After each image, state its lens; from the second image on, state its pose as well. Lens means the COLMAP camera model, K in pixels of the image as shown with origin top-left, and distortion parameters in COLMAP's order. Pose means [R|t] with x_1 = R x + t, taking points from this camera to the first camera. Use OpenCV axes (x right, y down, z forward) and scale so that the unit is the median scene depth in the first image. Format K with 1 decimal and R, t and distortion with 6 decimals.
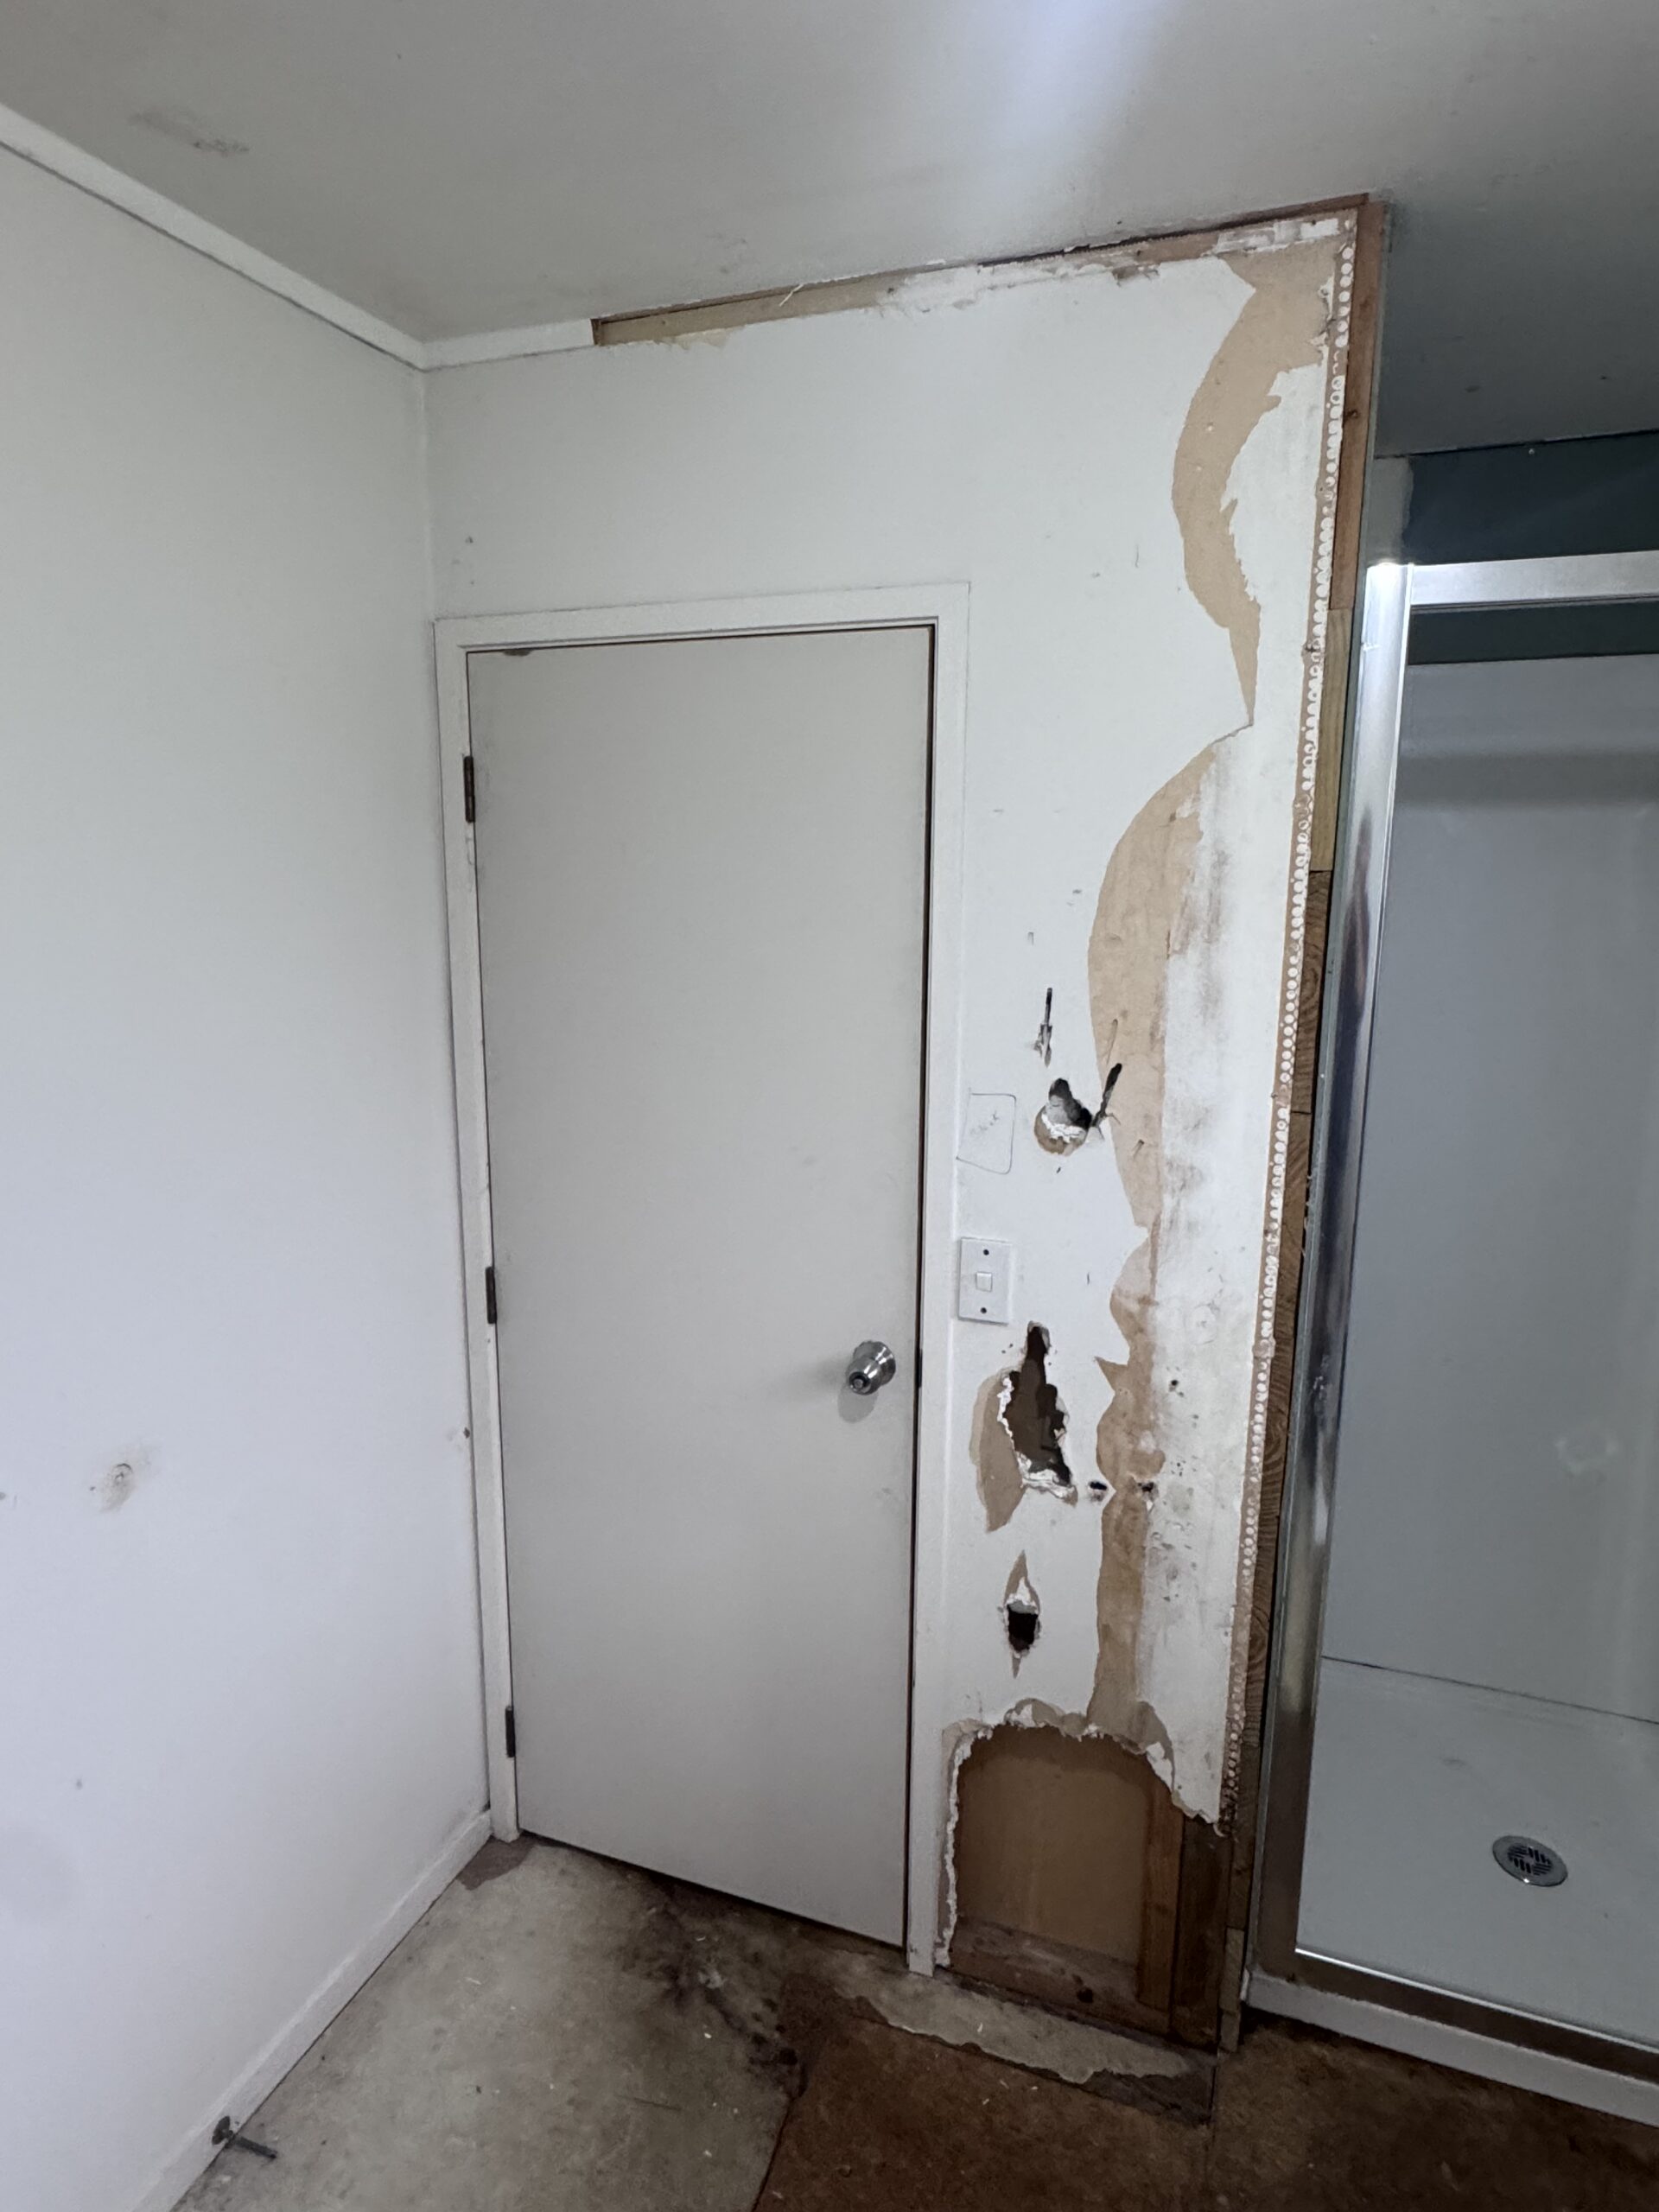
lens RADIAL K [[1298.2, 0, 829.5], [0, 1298.2, 1106.0], [0, 0, 1]] dist [-0.002540, 0.002599]
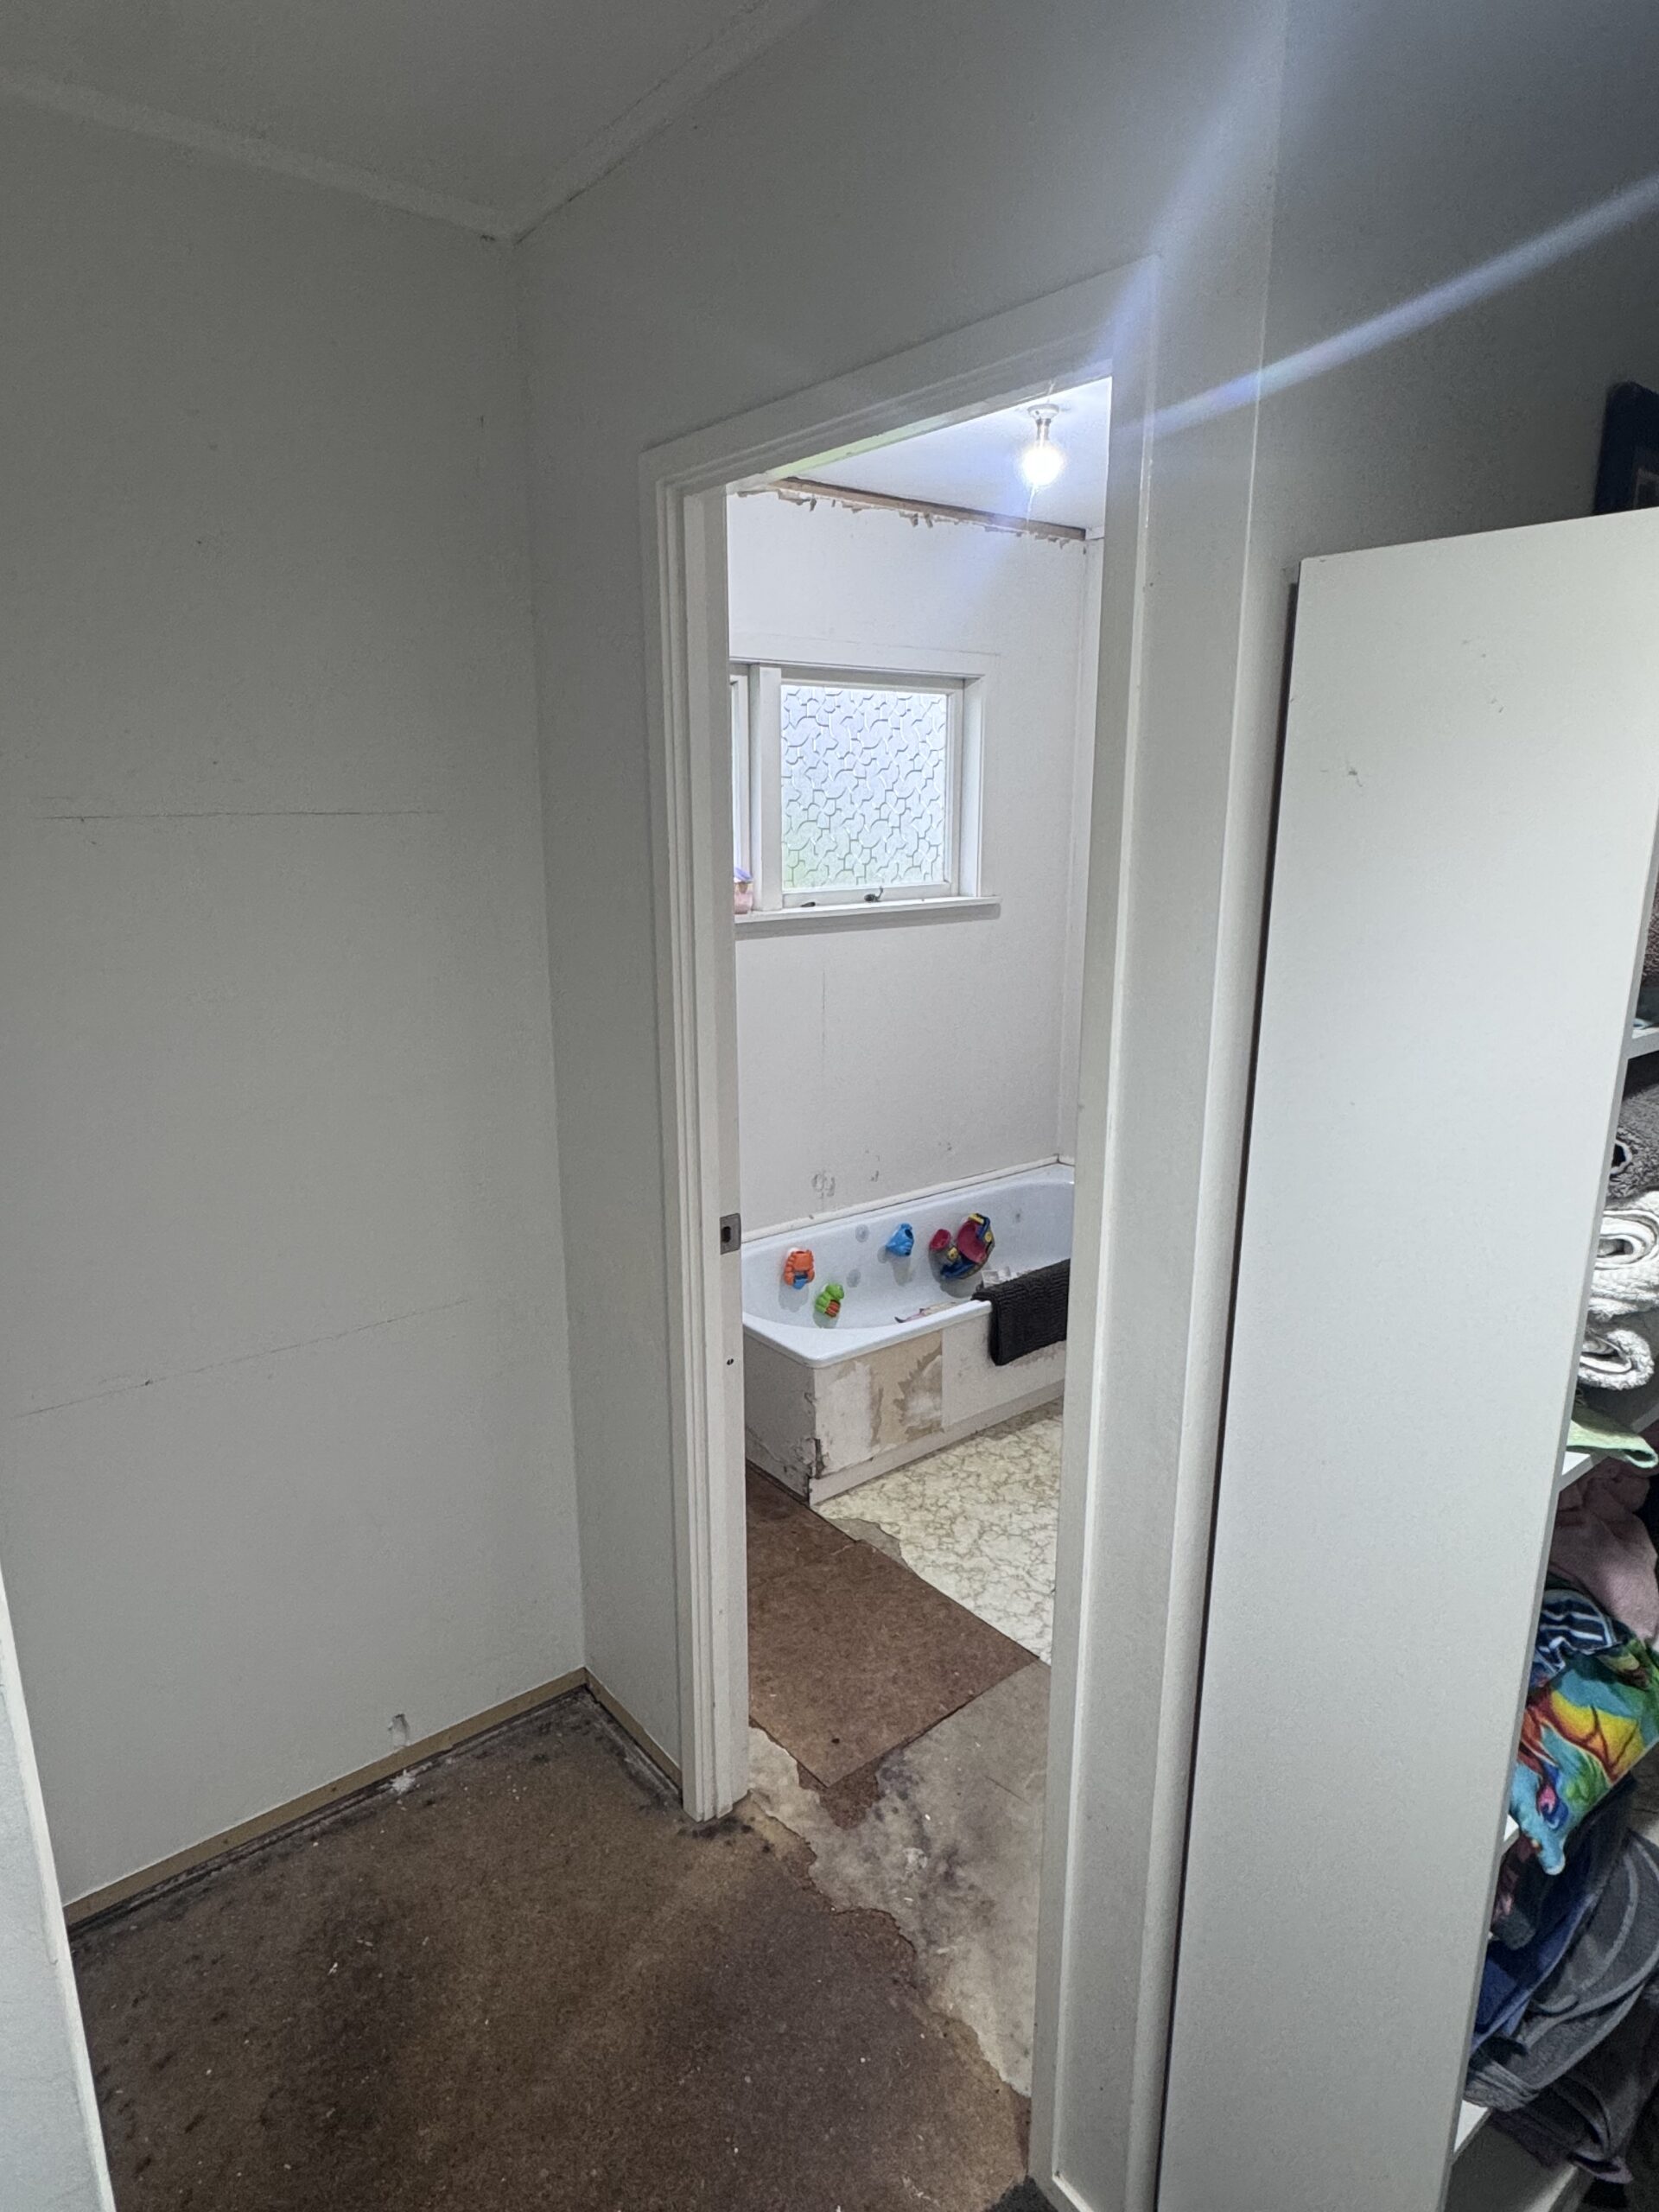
lens RADIAL K [[1298.2, 0, 829.5], [0, 1298.2, 1106.0], [0, 0, 1]] dist [-0.002540, 0.002599]
pose [[-0.855957, -0.127559, 0.501065, -0.571201], [0.095756, 0.913218, 0.396060, -0.336130], [-0.508103, 0.386990, -0.769461, 1.942844]]
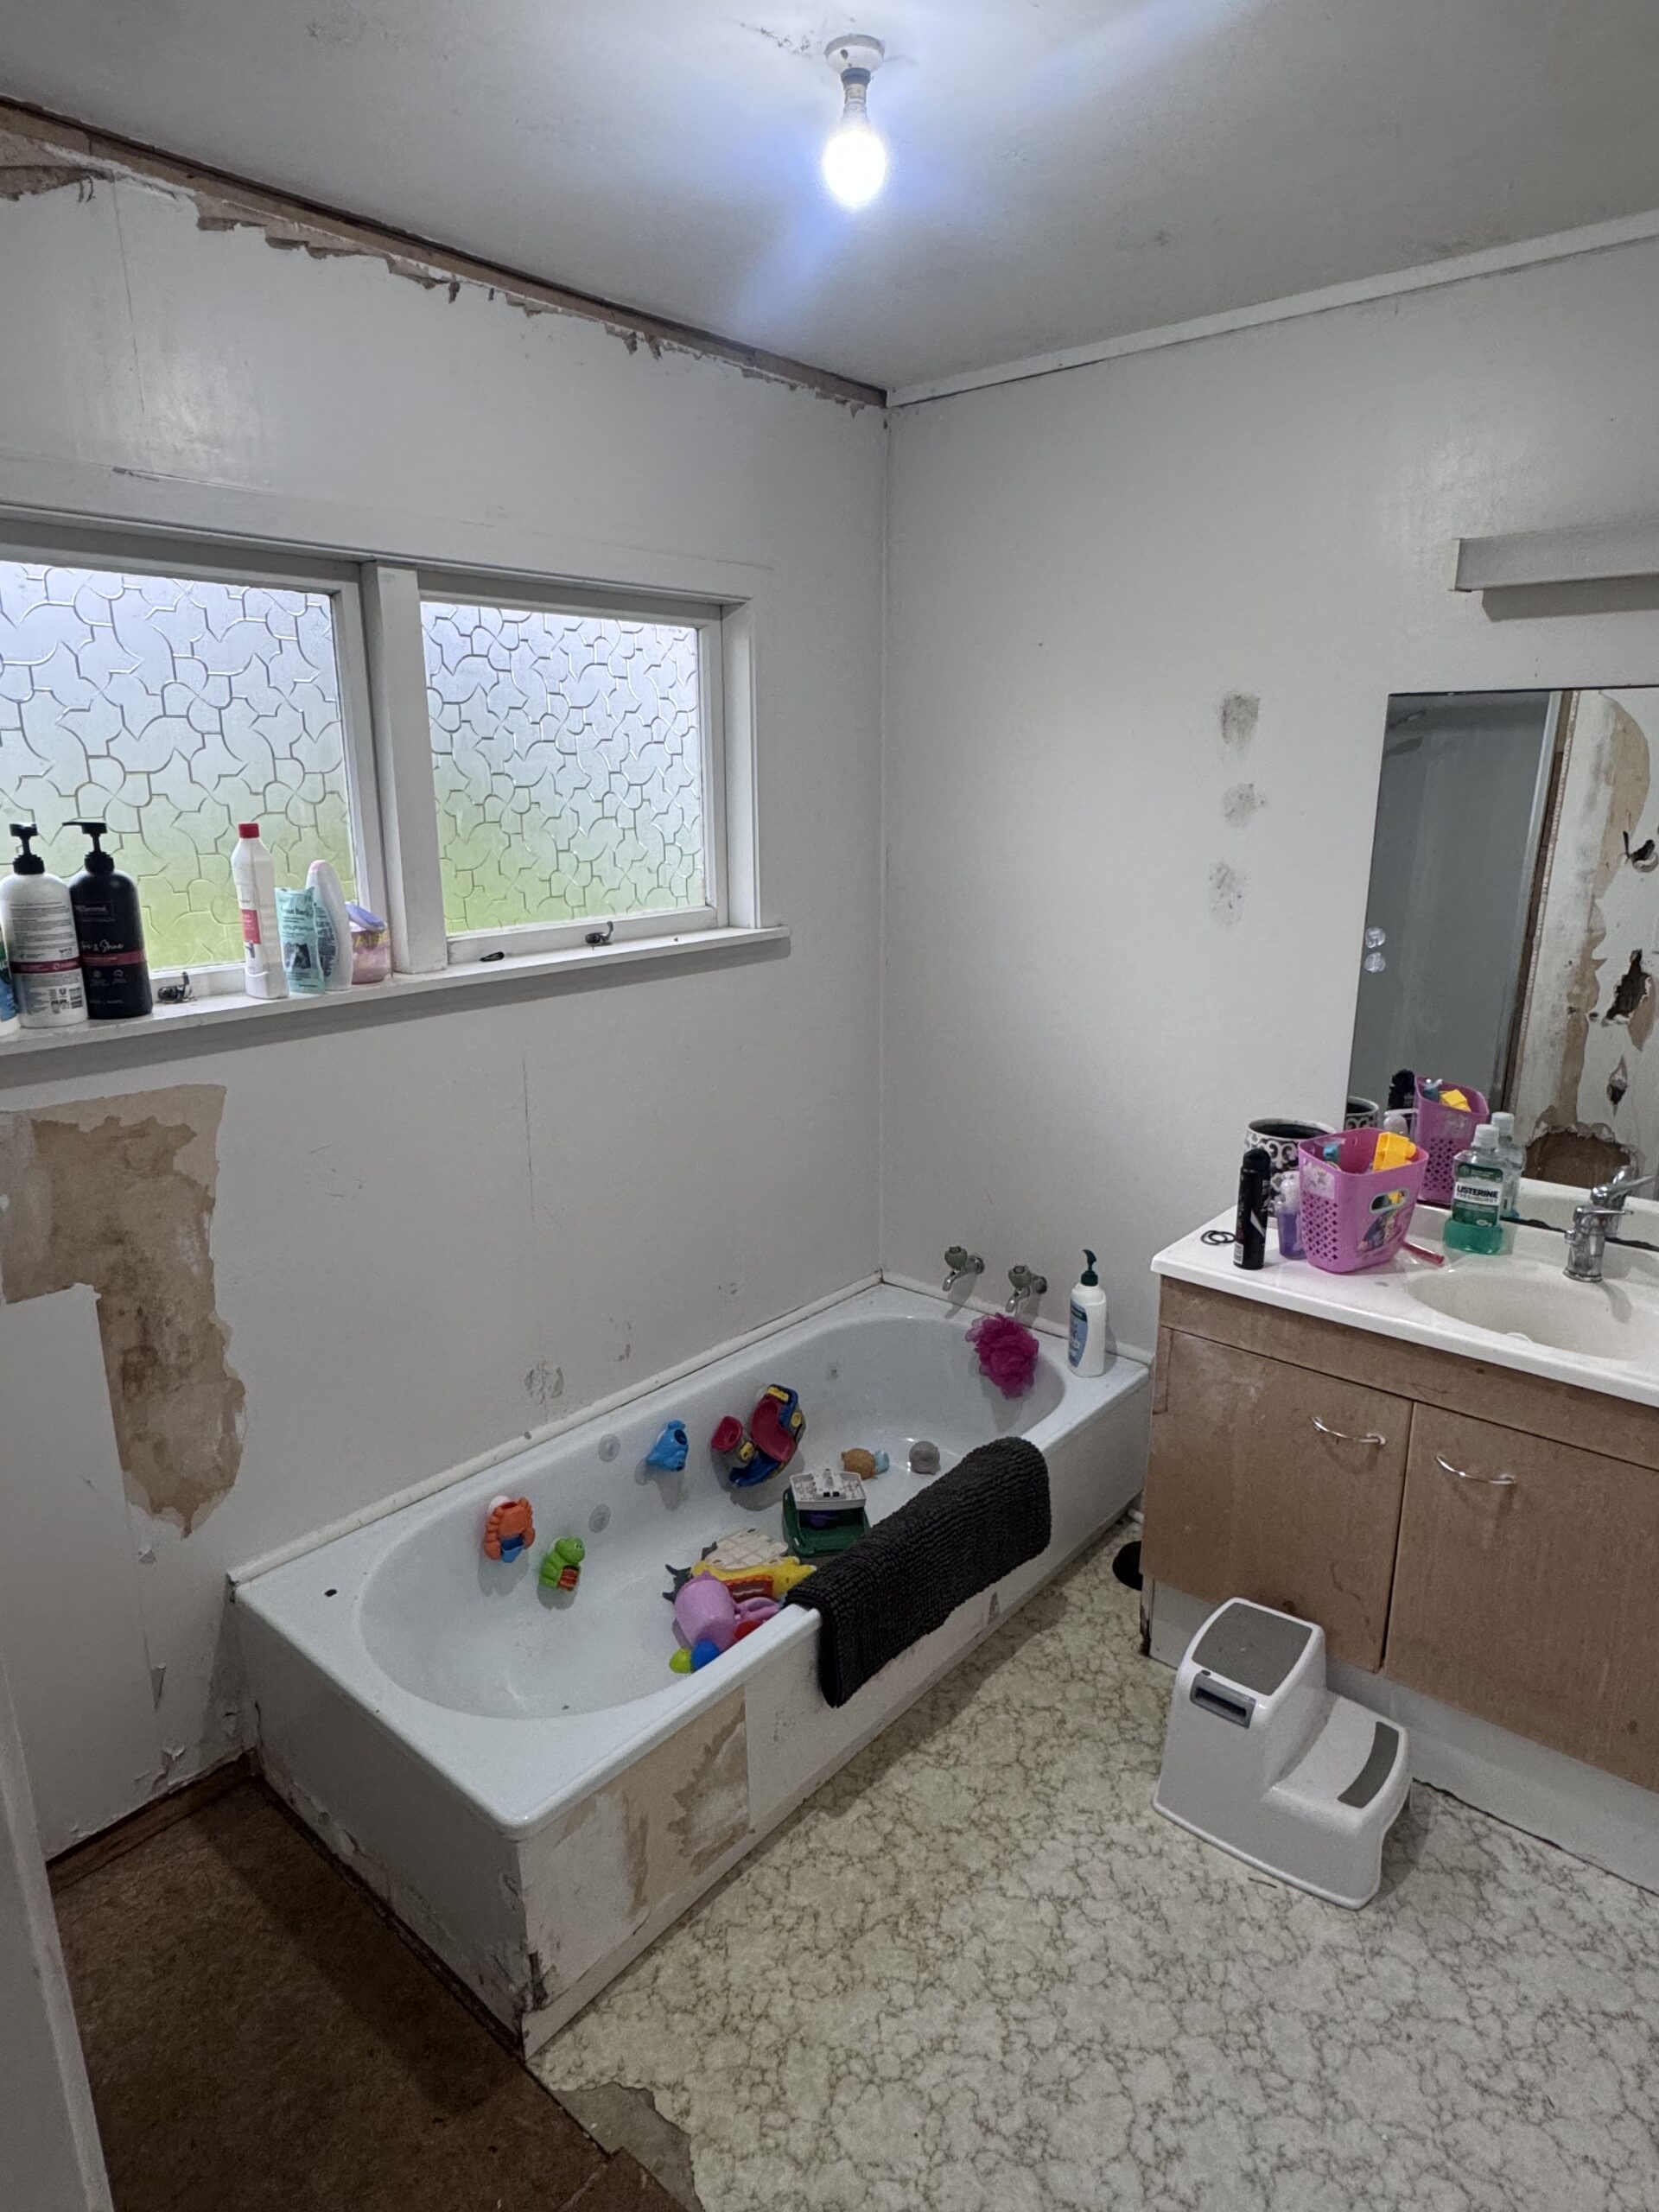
lens RADIAL K [[1298.2, 0, 829.5], [0, 1298.2, 1106.0], [0, 0, 1]] dist [-0.002540, 0.002599]
pose [[-0.936300, -0.088761, 0.339801, -0.211628], [0.068631, 0.902639, 0.424892, -0.197644], [-0.344431, 0.421147, -0.839049, 1.234020]]
